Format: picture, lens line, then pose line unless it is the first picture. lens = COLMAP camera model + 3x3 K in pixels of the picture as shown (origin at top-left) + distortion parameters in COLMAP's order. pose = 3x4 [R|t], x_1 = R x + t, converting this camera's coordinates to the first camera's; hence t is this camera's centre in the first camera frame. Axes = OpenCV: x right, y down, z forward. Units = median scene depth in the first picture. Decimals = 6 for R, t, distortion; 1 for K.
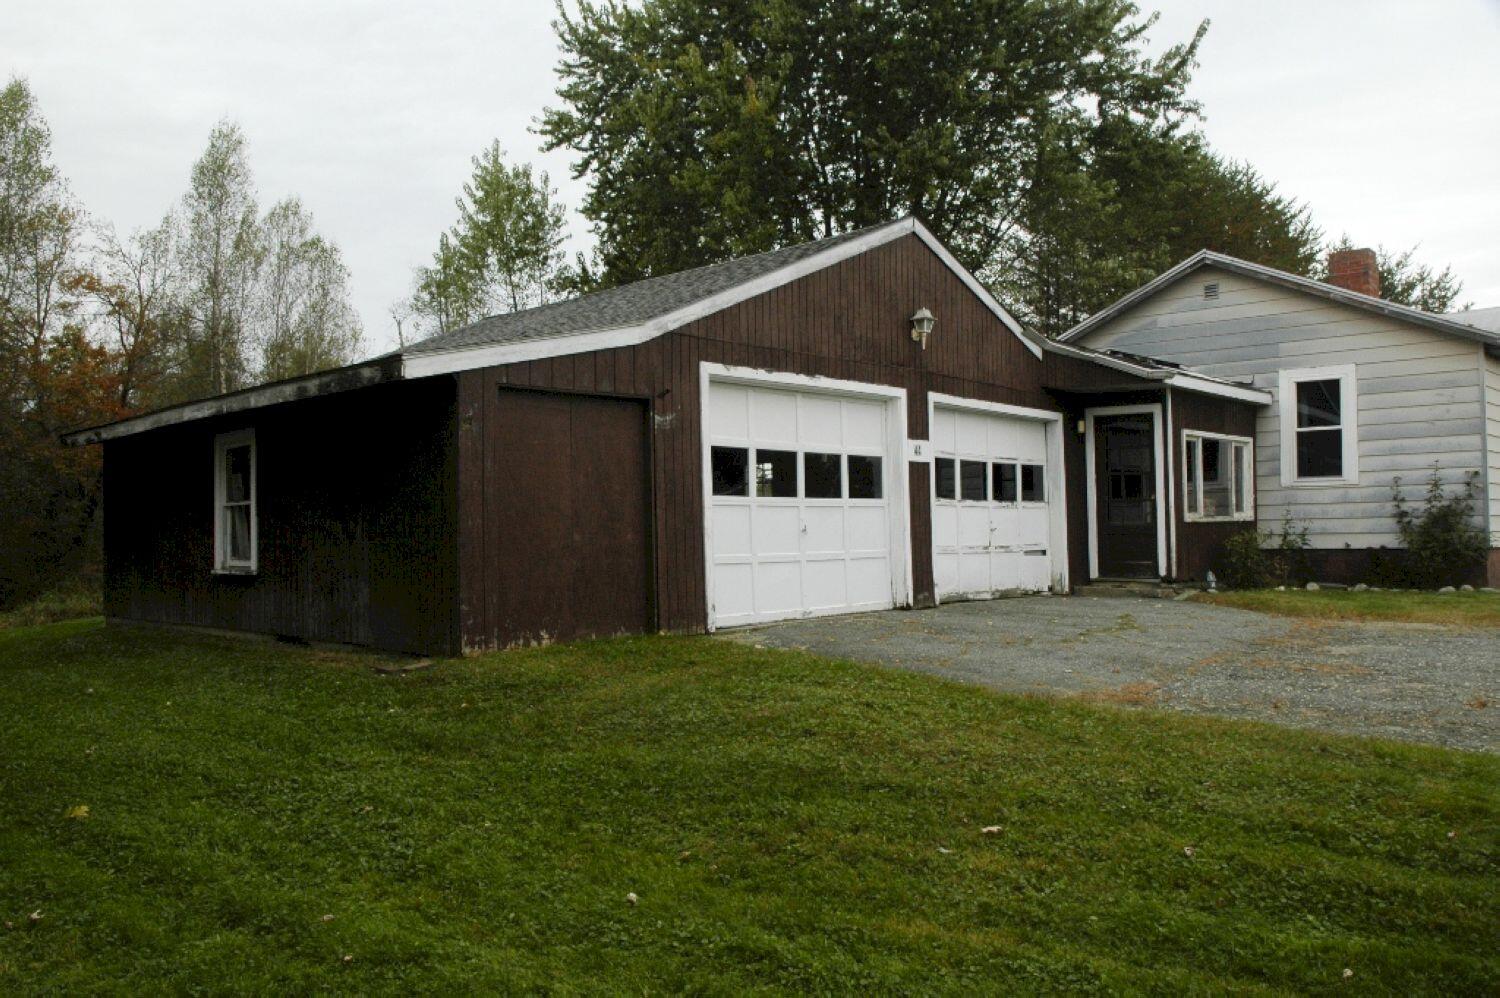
lens RADIAL K [[1131.2, 0, 744.6], [0, 1131.2, 498.9], [0, 0, 1]] dist [-0.062137, 0.020287]
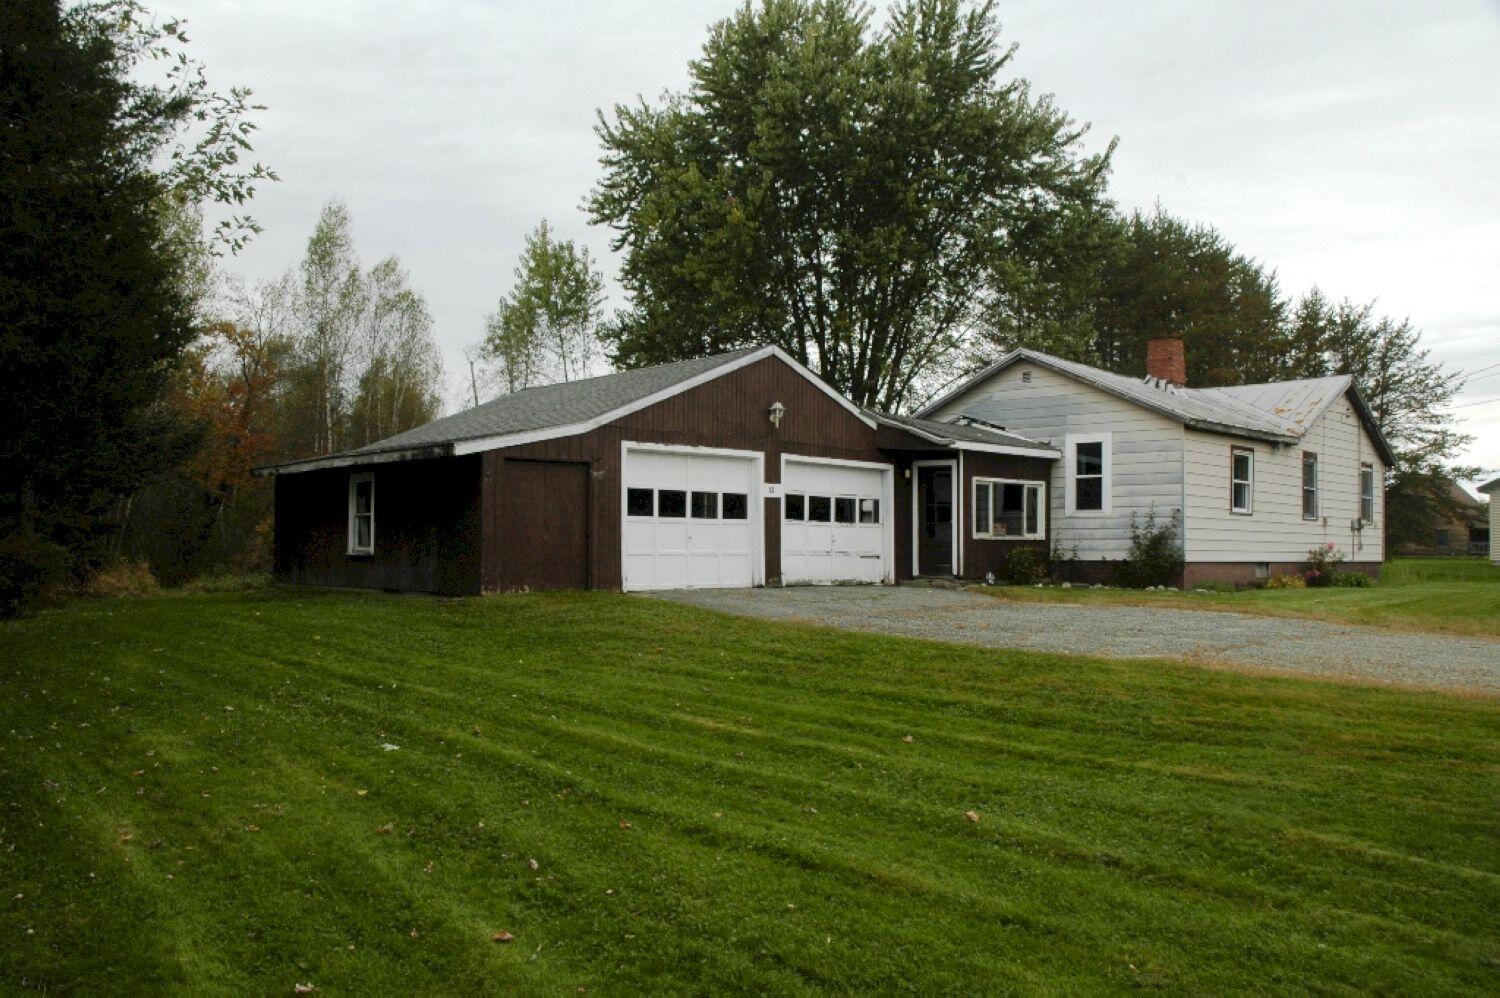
lens RADIAL K [[1131.2, 0, 757.9], [0, 1131.2, 505.0], [0, 0, 1]] dist [-0.062137, 0.020287]
pose [[0.998368, 0.021049, -0.053086, 0.182450], [-0.021361, 0.999758, -0.005312, -0.010447], [0.052961, 0.006437, 0.998576, -0.516153]]
